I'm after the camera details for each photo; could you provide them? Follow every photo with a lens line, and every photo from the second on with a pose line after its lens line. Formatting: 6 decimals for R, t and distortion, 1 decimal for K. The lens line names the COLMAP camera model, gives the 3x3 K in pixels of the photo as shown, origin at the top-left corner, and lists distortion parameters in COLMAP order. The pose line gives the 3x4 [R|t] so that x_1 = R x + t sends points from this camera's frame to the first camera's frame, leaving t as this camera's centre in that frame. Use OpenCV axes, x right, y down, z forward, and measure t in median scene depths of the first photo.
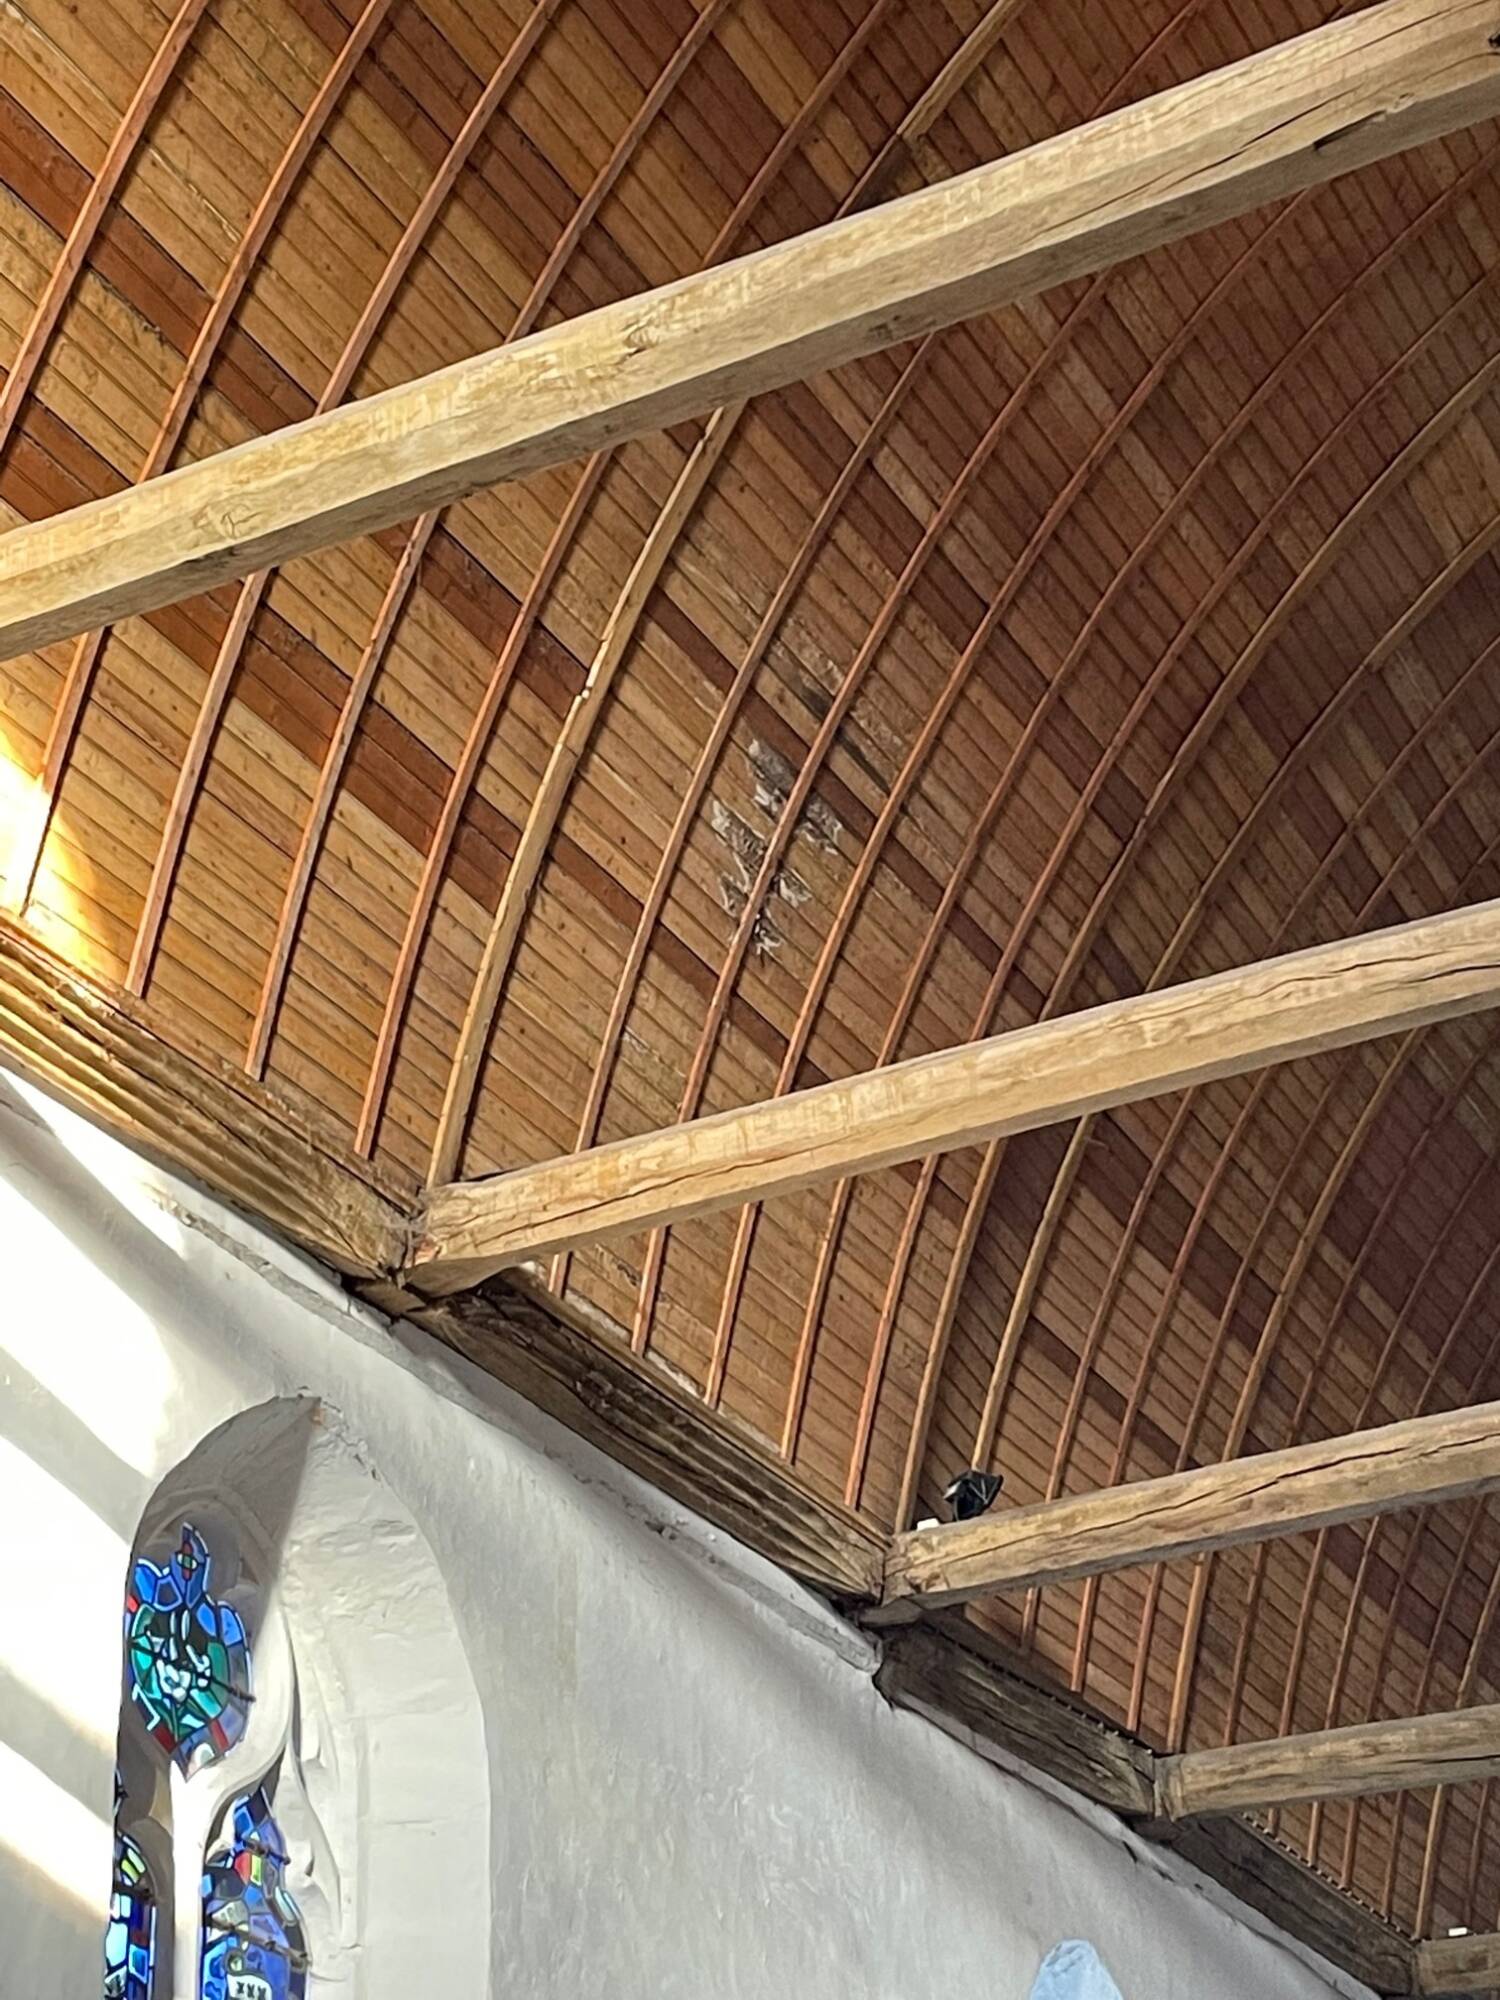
lens RADIAL K [[3814.9, 0, 754.3], [0, 3814.9, 993.3], [0, 0, 1]] dist [0.118957, 0.000000]
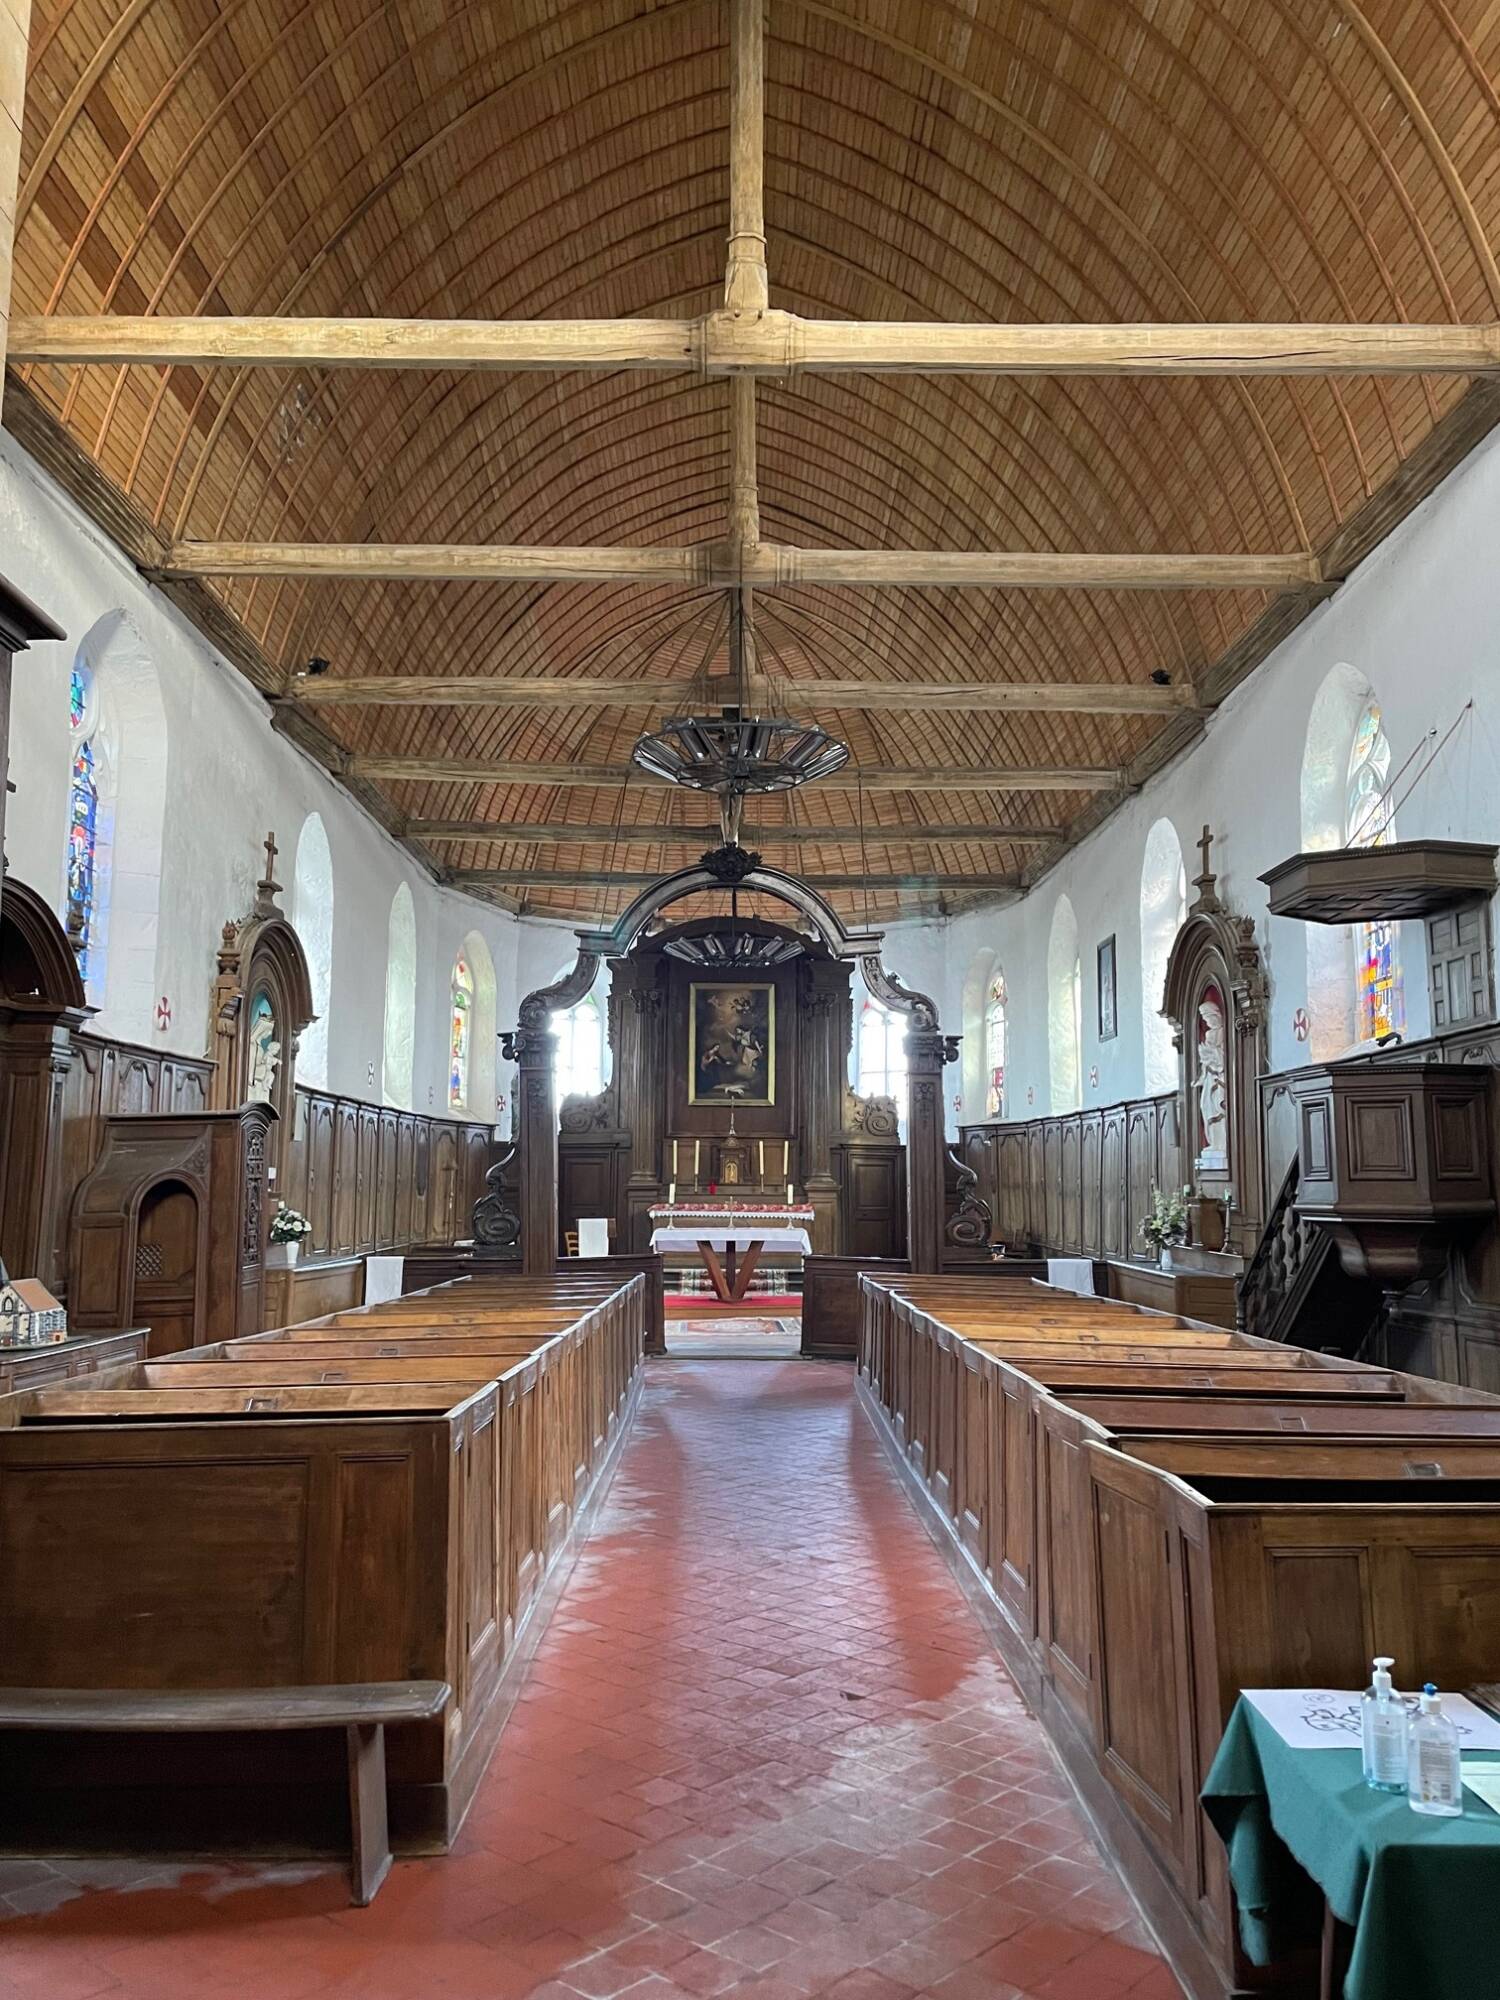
lens RADIAL K [[1511.2, 0, 748.2], [0, 1511.2, 1005.4], [0, 0, 1]] dist [0.070225, -0.065798]
pose [[0.883818, 0.094968, 0.458090, -0.194425], [-0.260944, 0.912783, 0.314223, -0.098544], [-0.388296, -0.397252, 0.831515, -0.216349]]
